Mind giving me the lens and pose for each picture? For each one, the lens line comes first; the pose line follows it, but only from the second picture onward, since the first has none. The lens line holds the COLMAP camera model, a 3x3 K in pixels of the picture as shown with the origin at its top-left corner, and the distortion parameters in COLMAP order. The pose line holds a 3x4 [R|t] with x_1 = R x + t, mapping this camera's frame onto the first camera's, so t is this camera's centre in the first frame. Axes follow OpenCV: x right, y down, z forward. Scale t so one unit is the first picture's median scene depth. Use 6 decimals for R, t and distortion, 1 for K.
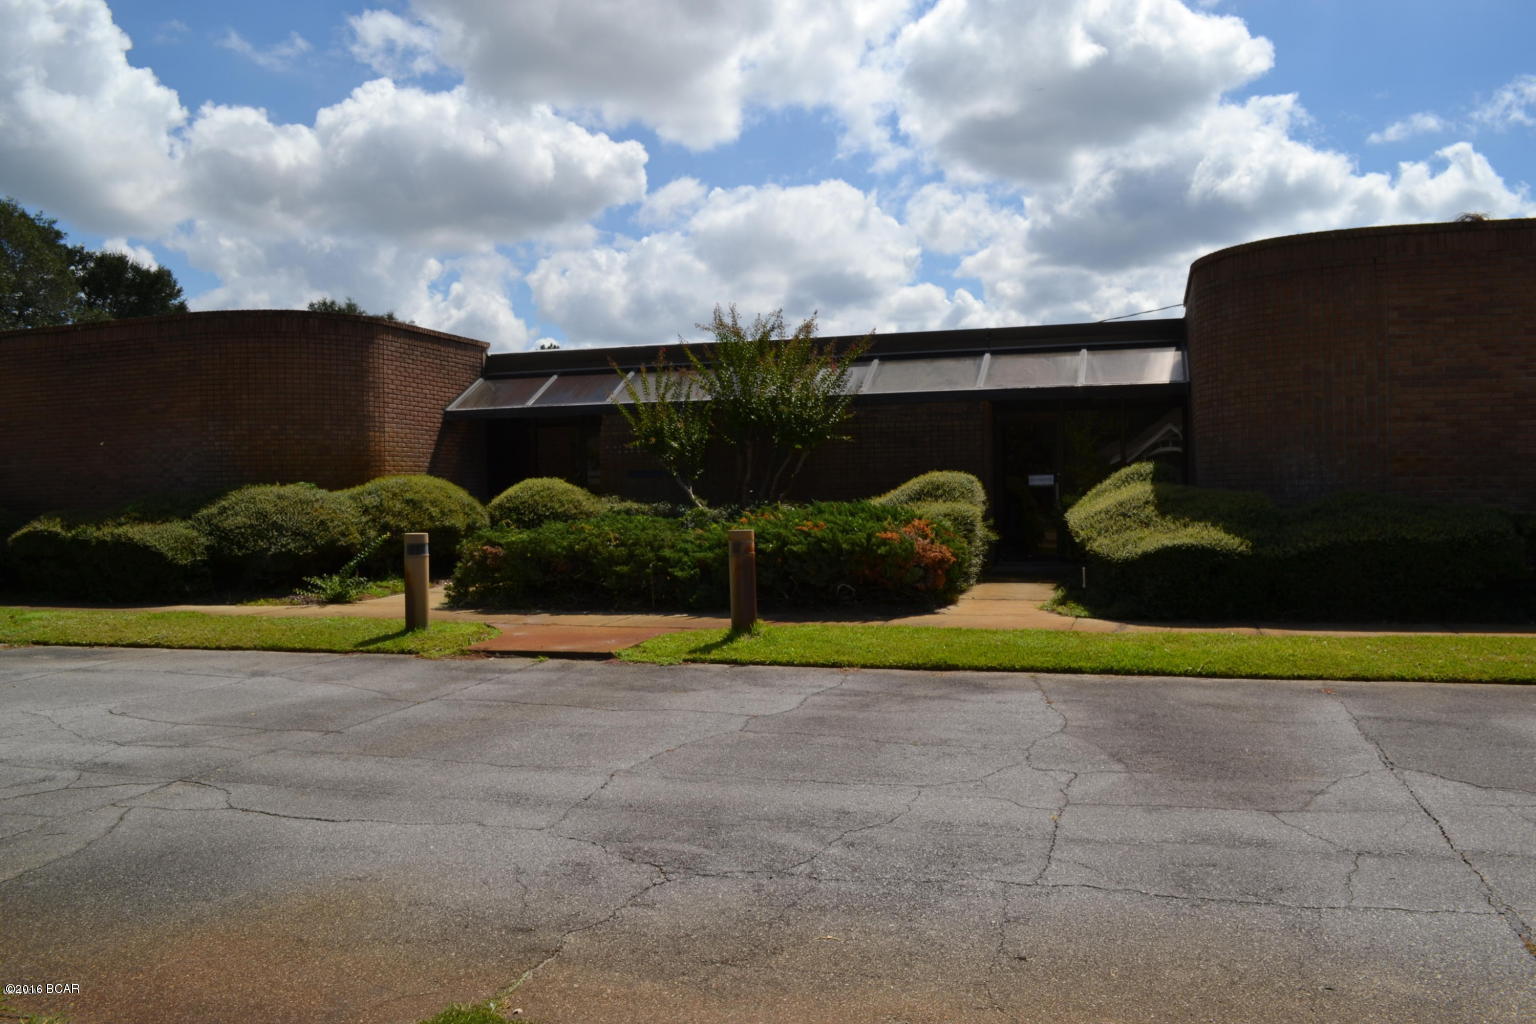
lens RADIAL K [[1209.6, 0, 772.3], [0, 1209.6, 517.8], [0, 0, 1]] dist [-0.085676, 0.008268]
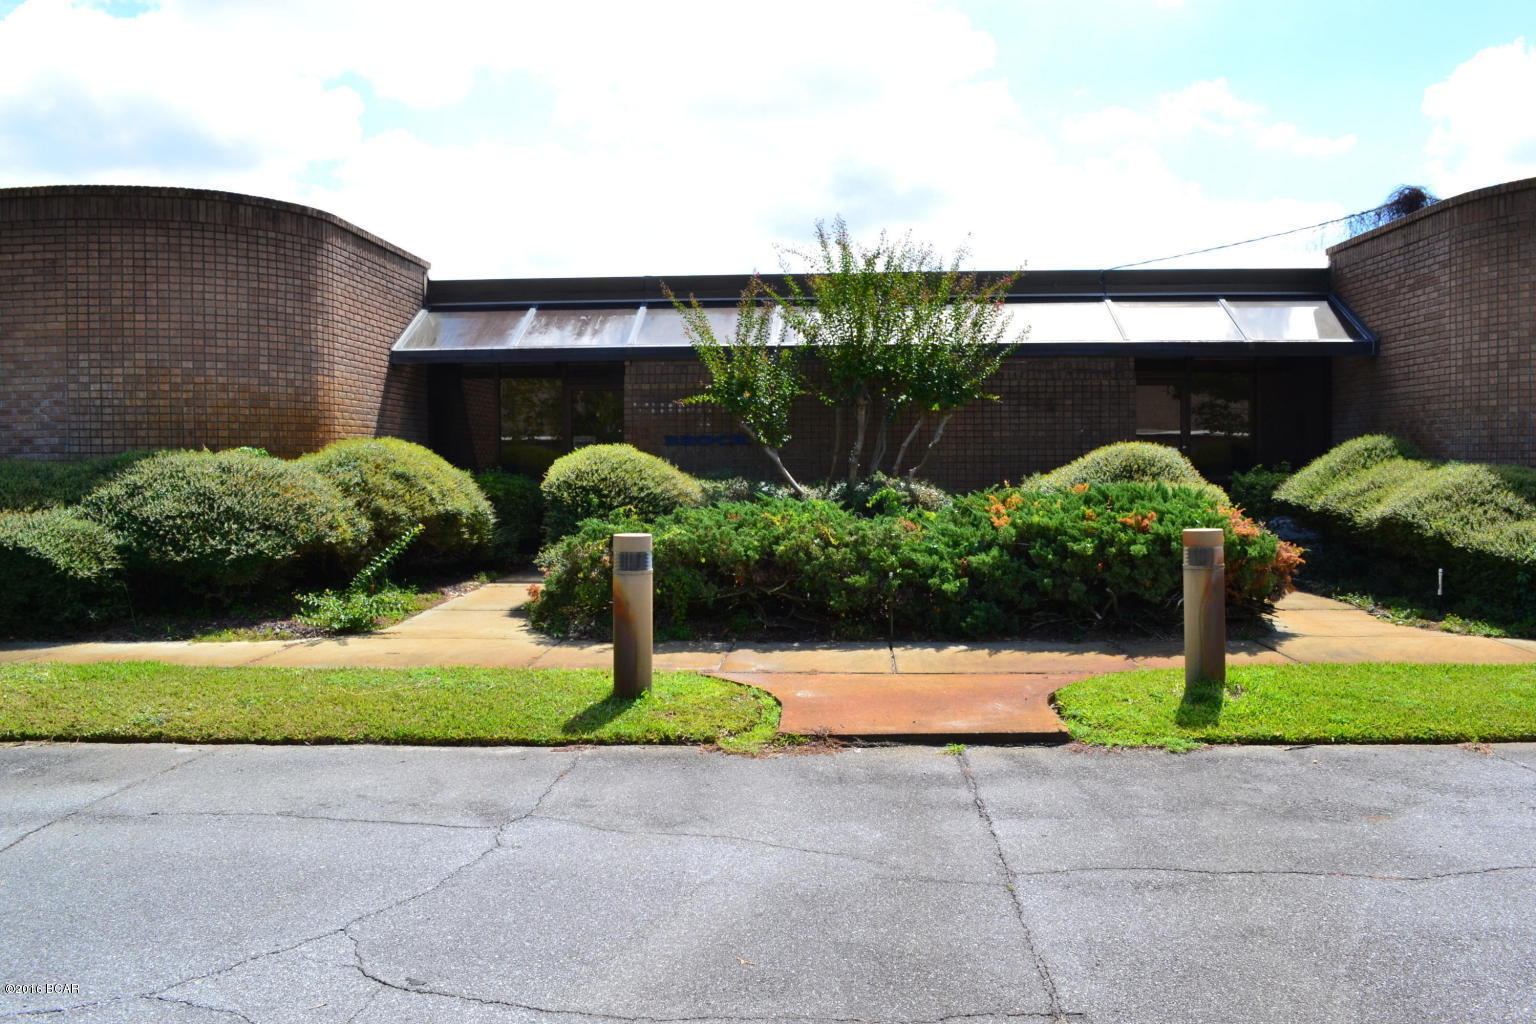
lens RADIAL K [[1209.6, 0, 763.6], [0, 1209.6, 502.7], [0, 0, 1]] dist [-0.085676, 0.008268]
pose [[0.968686, -0.001038, 0.248286, -0.277126], [-0.002596, 0.999894, 0.014308, -0.008996], [-0.248275, -0.014504, 0.968581, 0.282062]]
